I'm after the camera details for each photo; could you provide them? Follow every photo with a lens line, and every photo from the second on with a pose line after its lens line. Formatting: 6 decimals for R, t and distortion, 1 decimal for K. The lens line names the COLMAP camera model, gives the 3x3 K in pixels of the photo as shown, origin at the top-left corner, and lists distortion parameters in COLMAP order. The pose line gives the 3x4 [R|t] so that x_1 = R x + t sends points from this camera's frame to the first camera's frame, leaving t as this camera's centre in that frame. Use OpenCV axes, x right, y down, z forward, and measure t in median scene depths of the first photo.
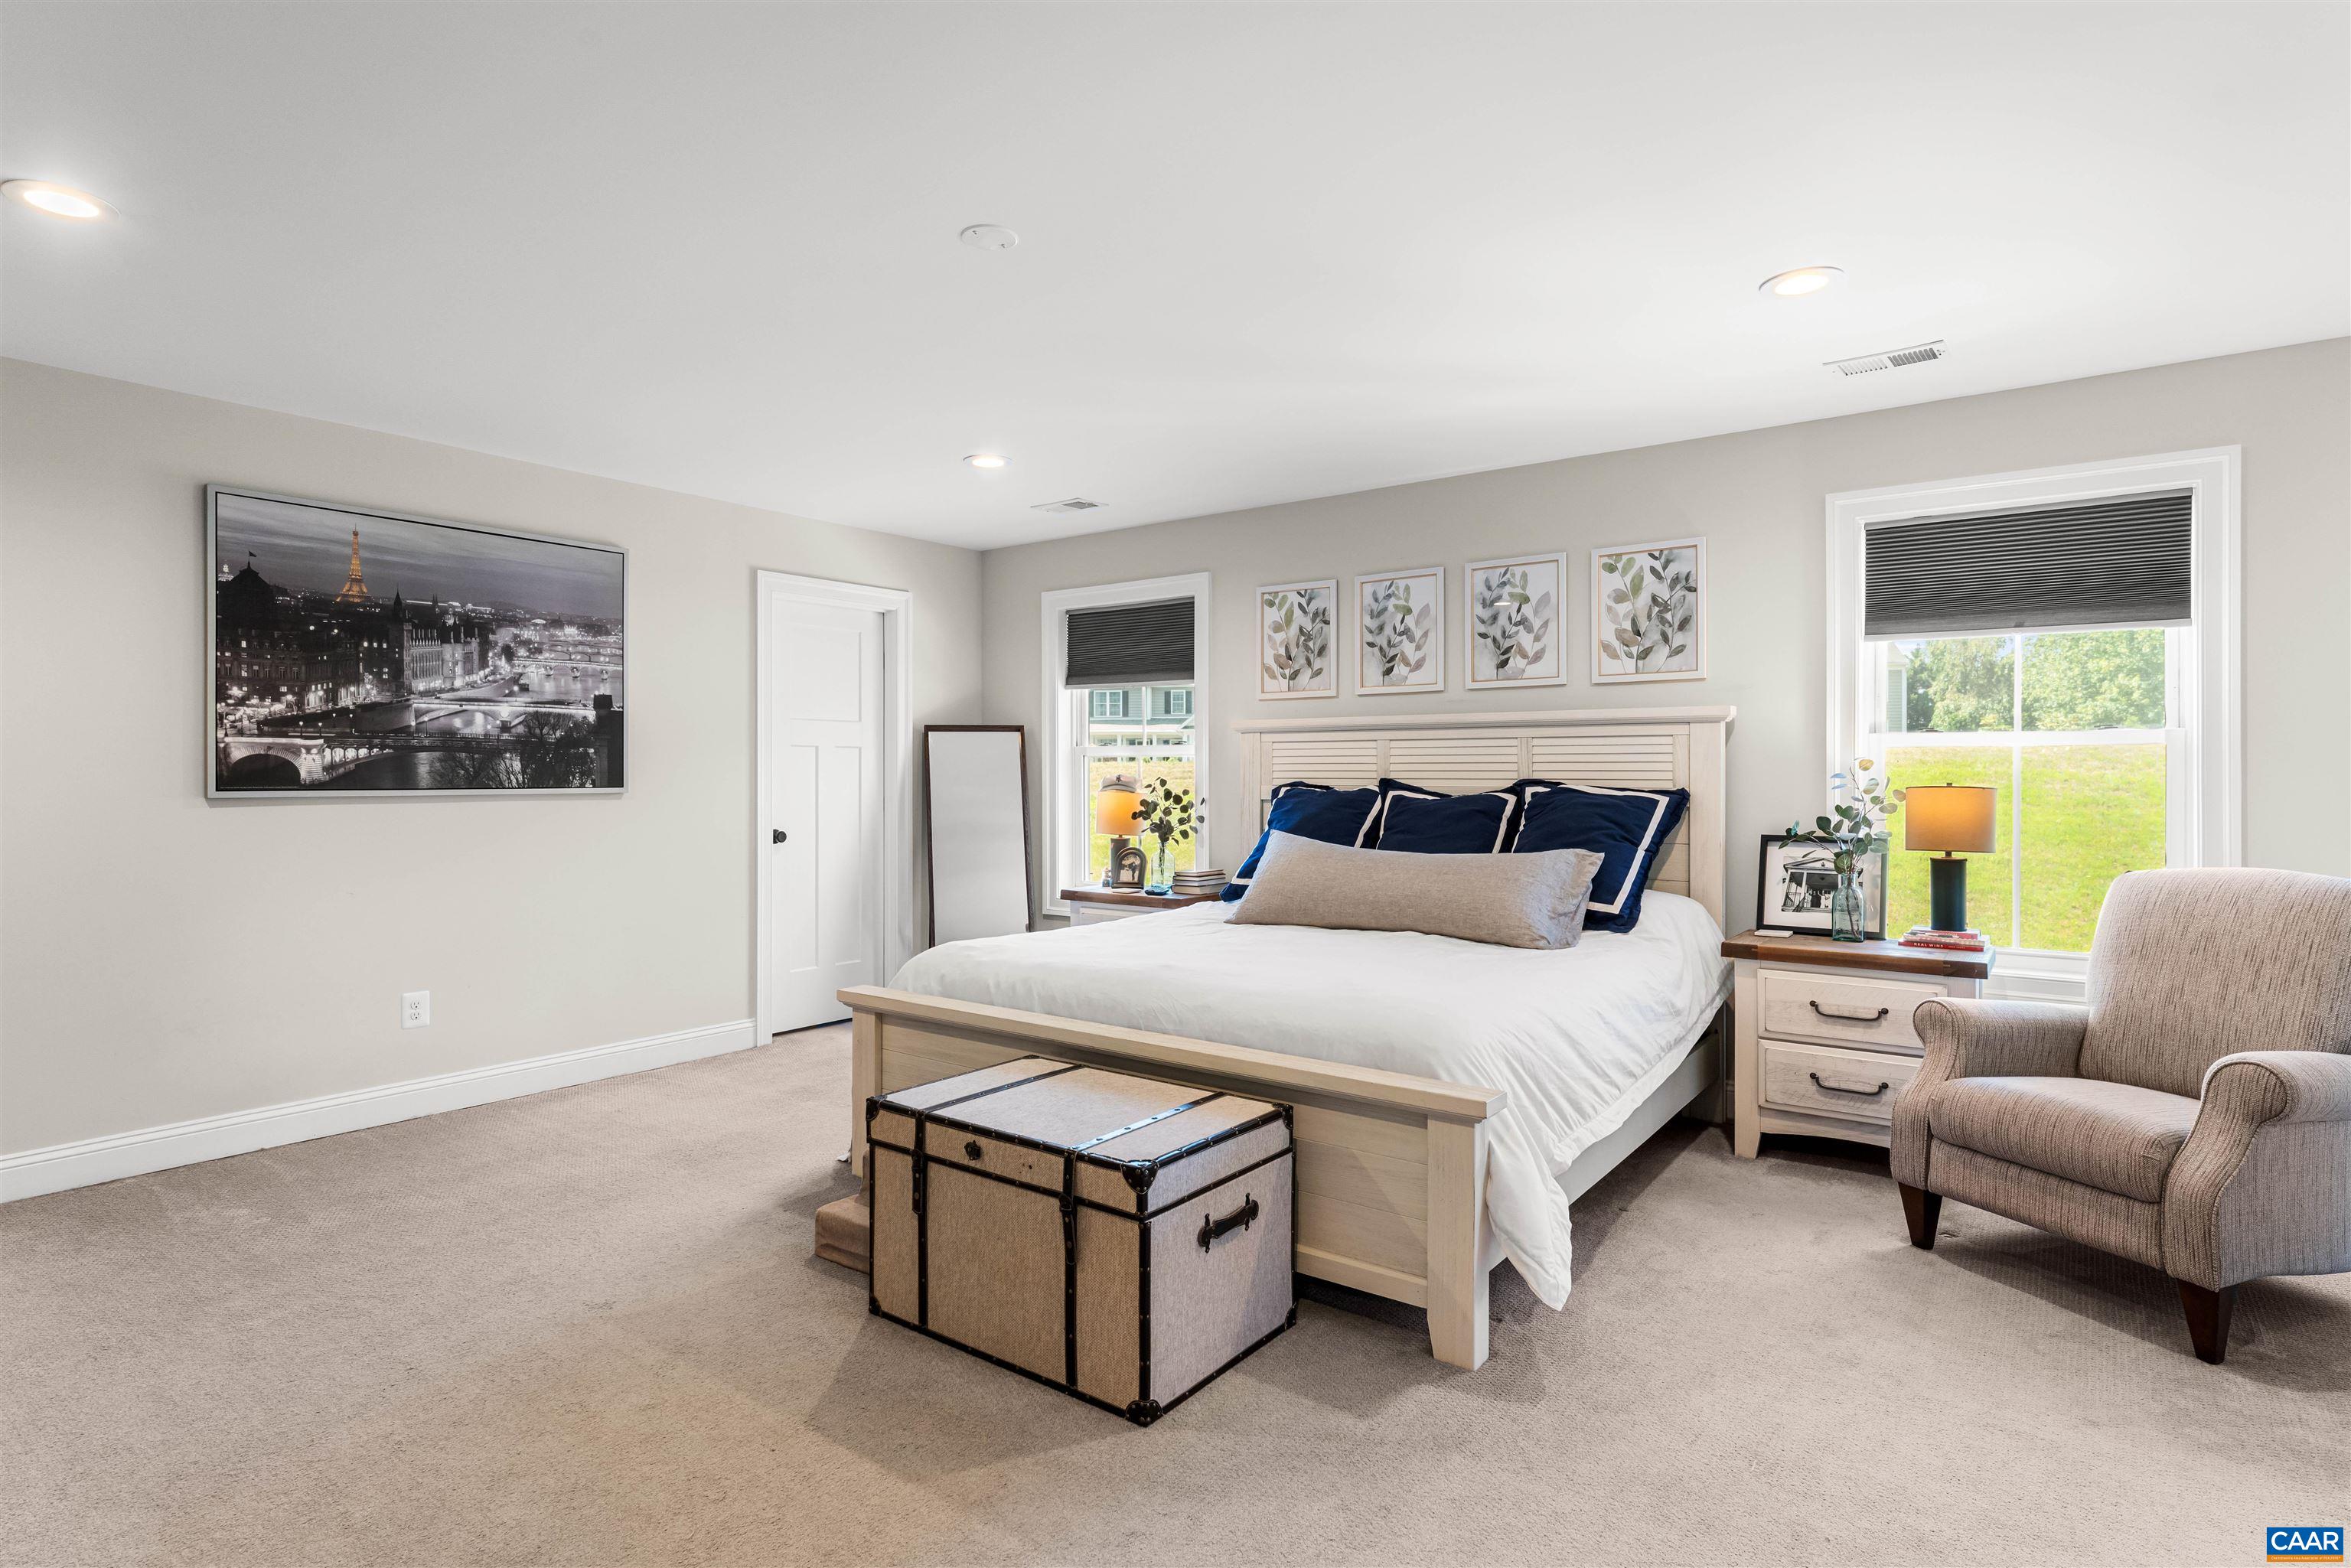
lens RADIAL K [[1206.1, 0, 1171.6], [0, 1206.1, 779.7], [0, 0, 1]] dist [-0.001926, -0.001002]
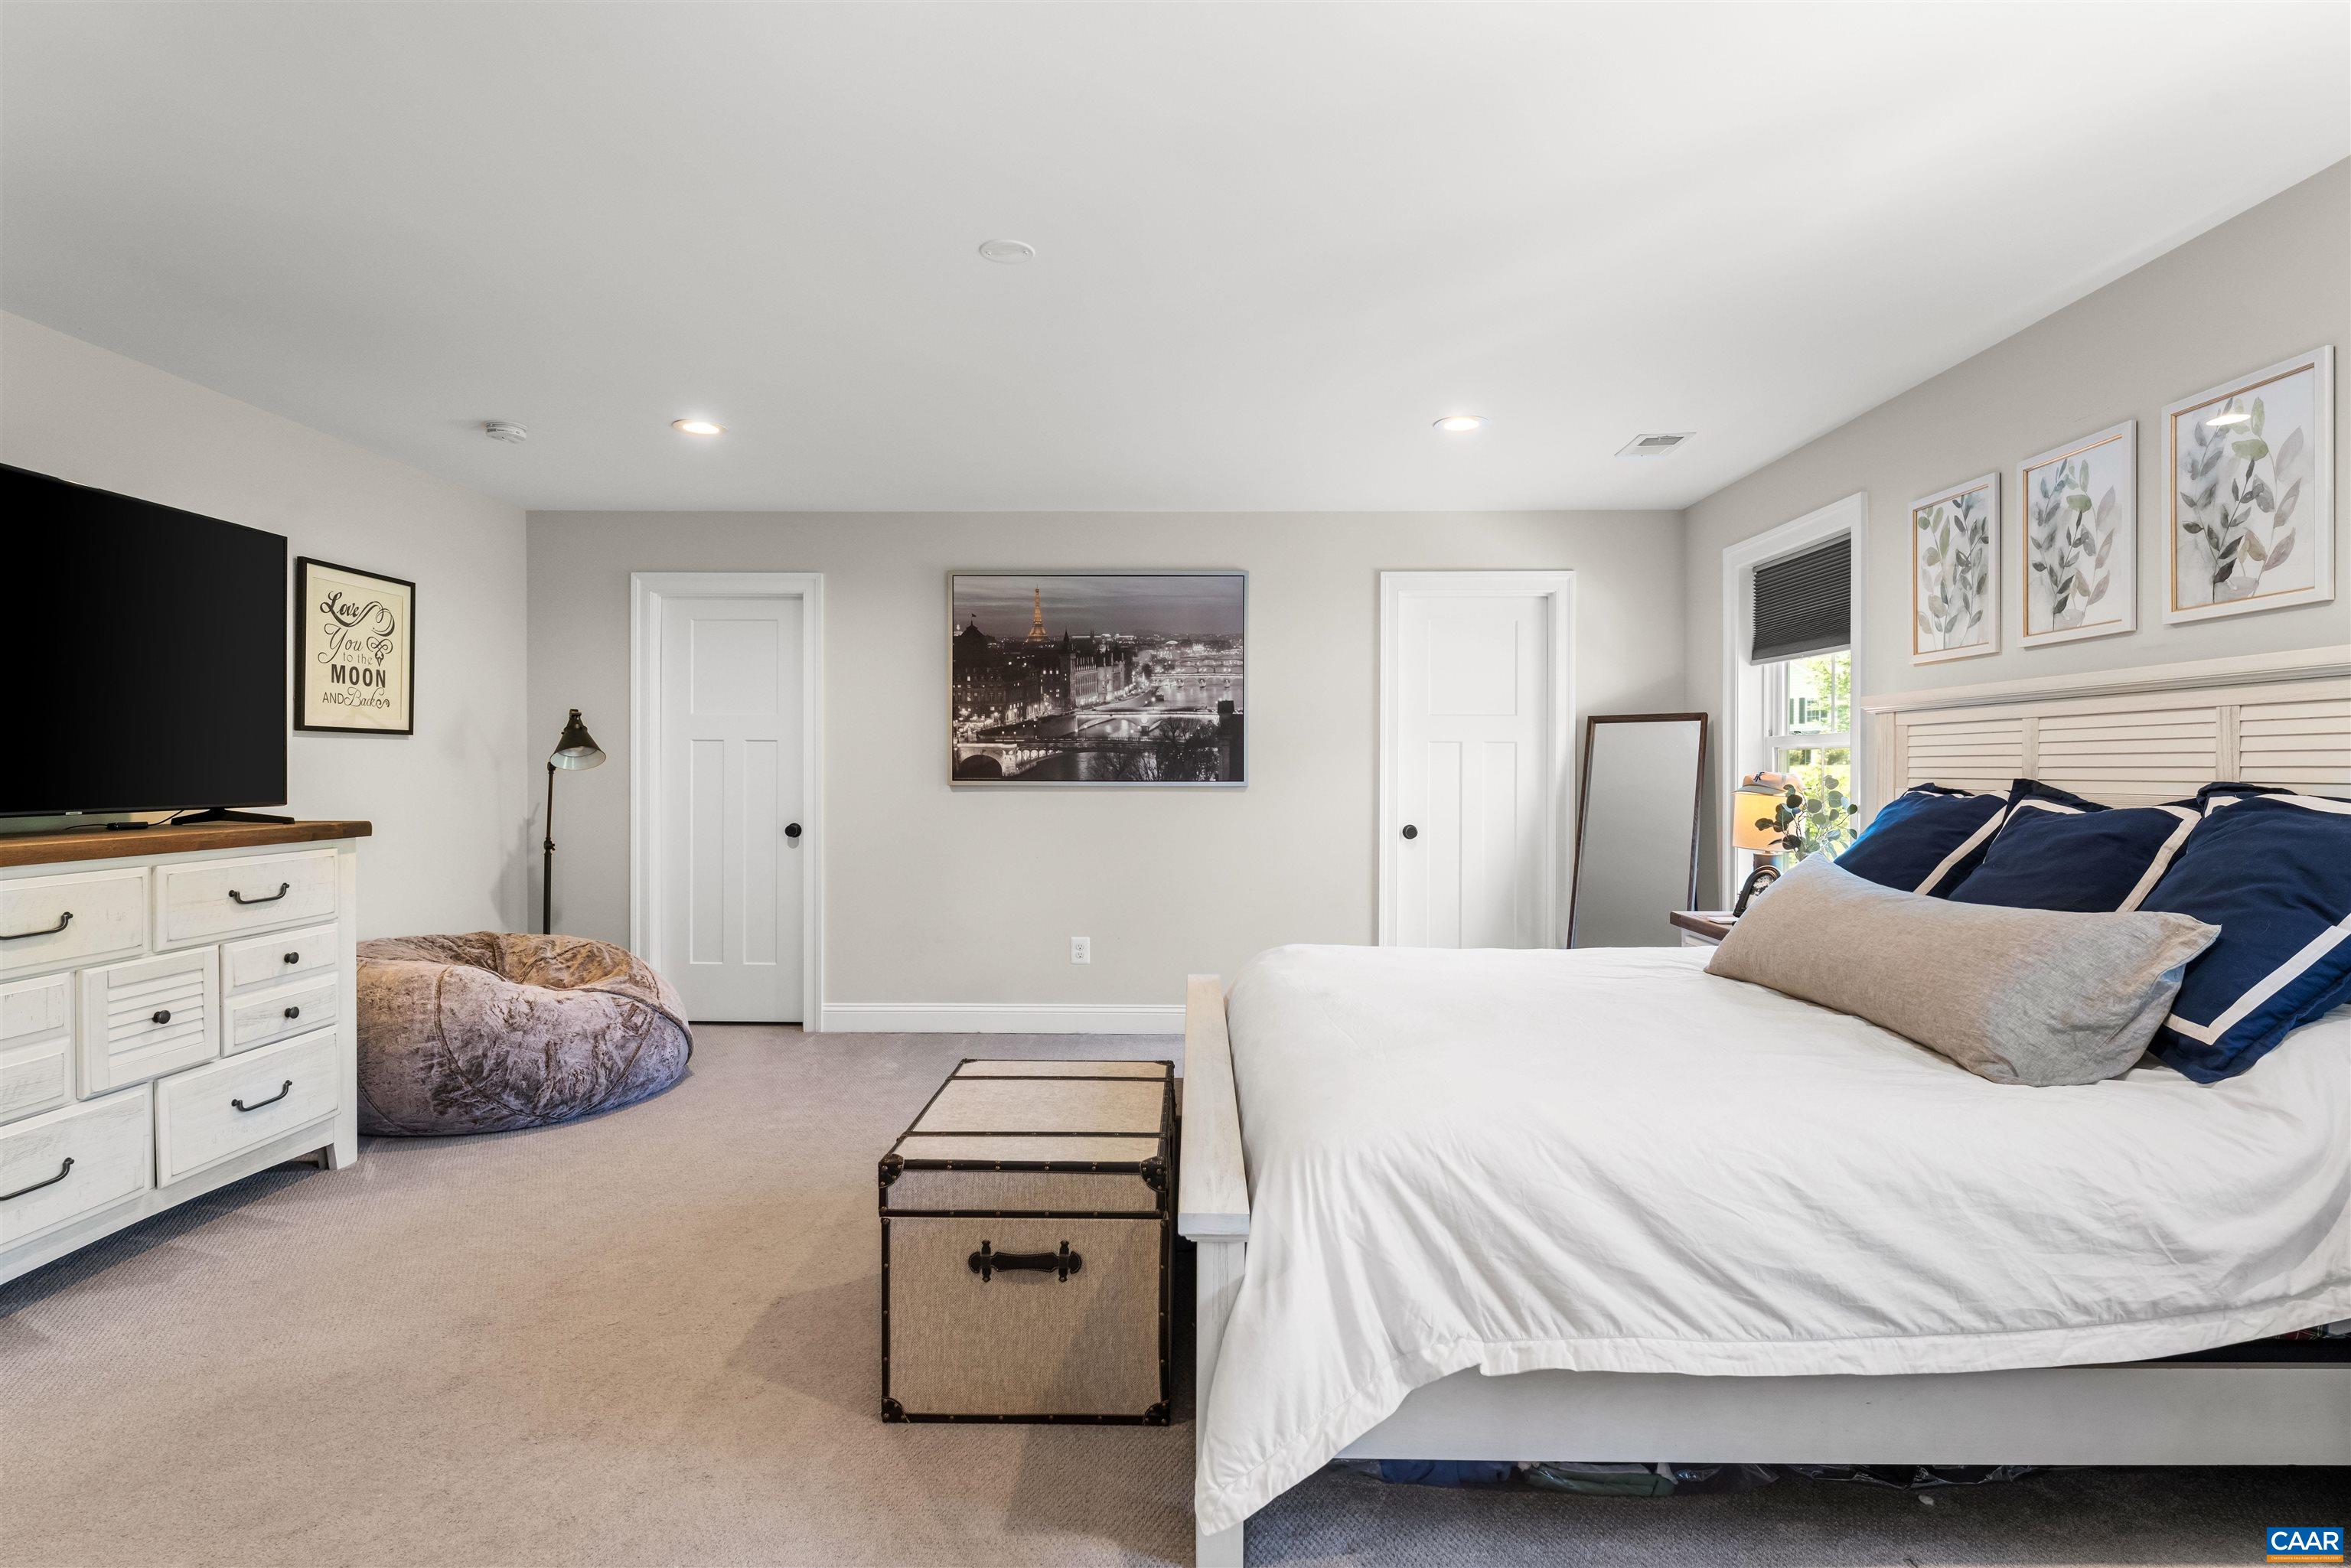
lens RADIAL K [[1206.1, 0, 1176.7], [0, 1206.1, 777.7], [0, 0, 1]] dist [-0.001926, -0.001002]
pose [[0.591059, 0.007300, -0.806595, 0.463766], [-0.006530, 0.999970, 0.004265, -0.001739], [0.806602, 0.002746, 0.591089, 0.302454]]
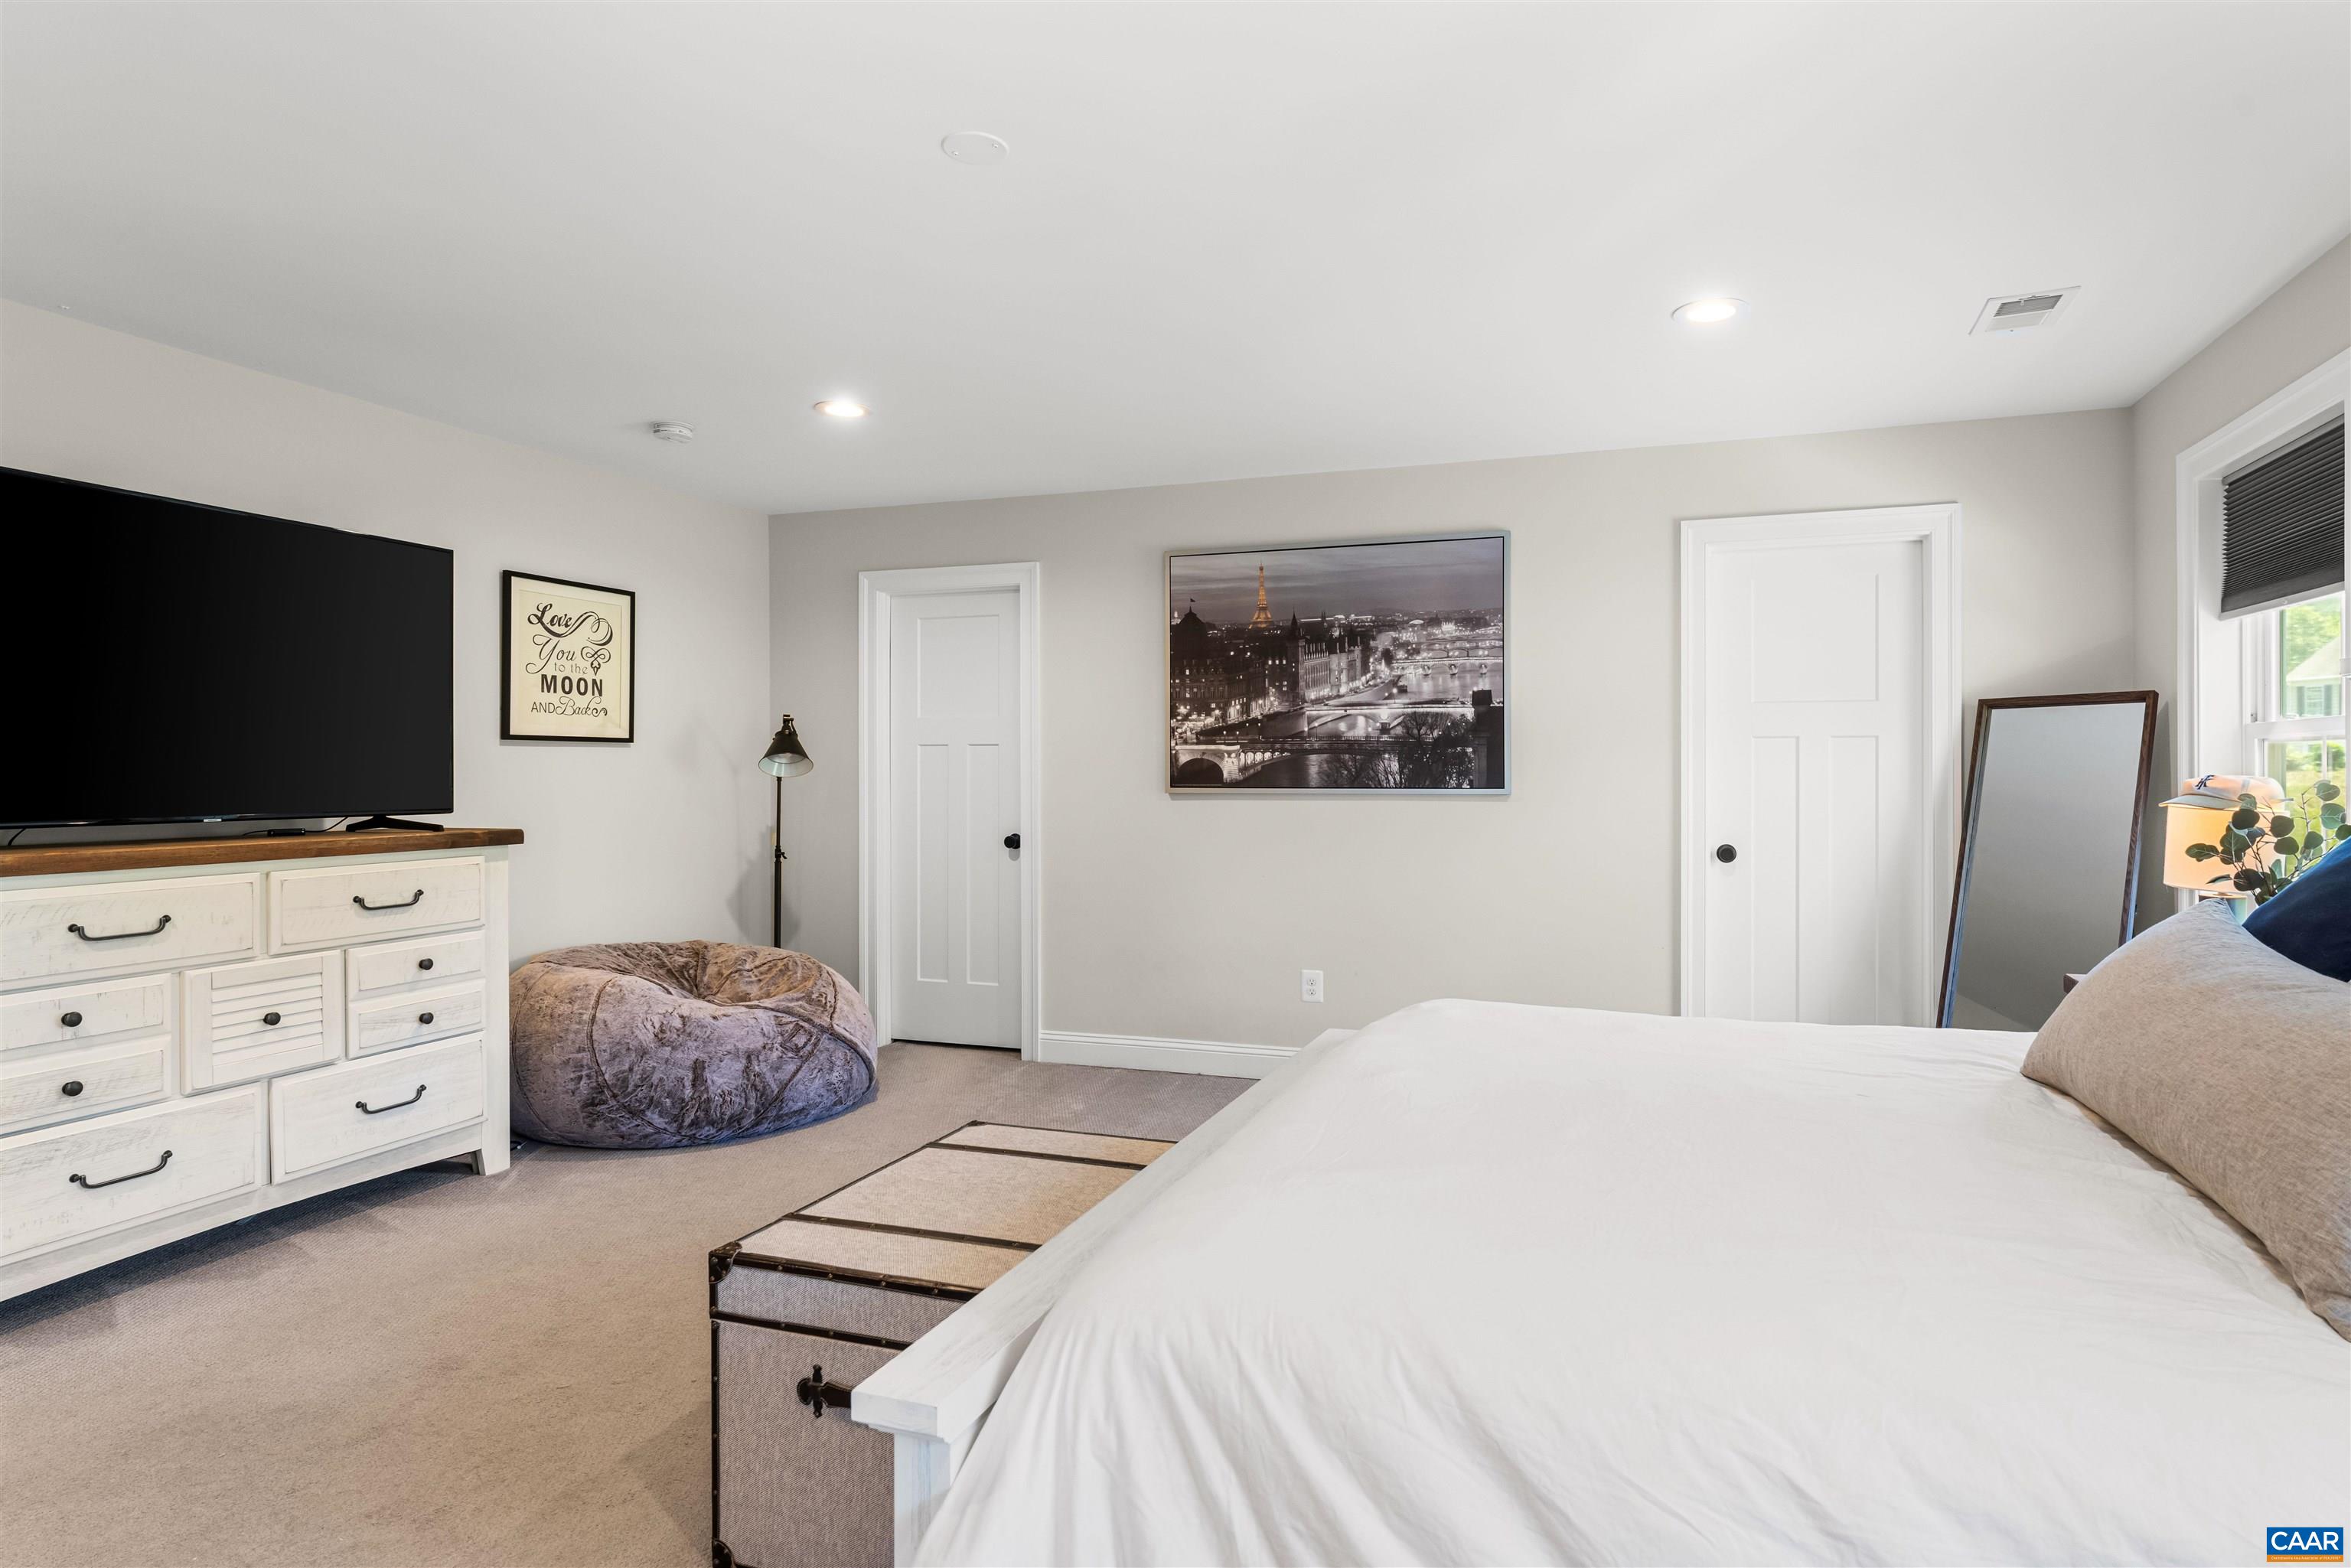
lens RADIAL K [[1295.4, 0, 1221.9], [0, 1295.4, 775.3], [0, 0, 1]] dist [-0.001202, -0.001244]
pose [[0.309873, 0.001243, -0.950777, 0.465006], [-0.003433, 0.999994, 0.000188, -0.003520], [0.950772, 0.003206, 0.309875, 0.528365]]
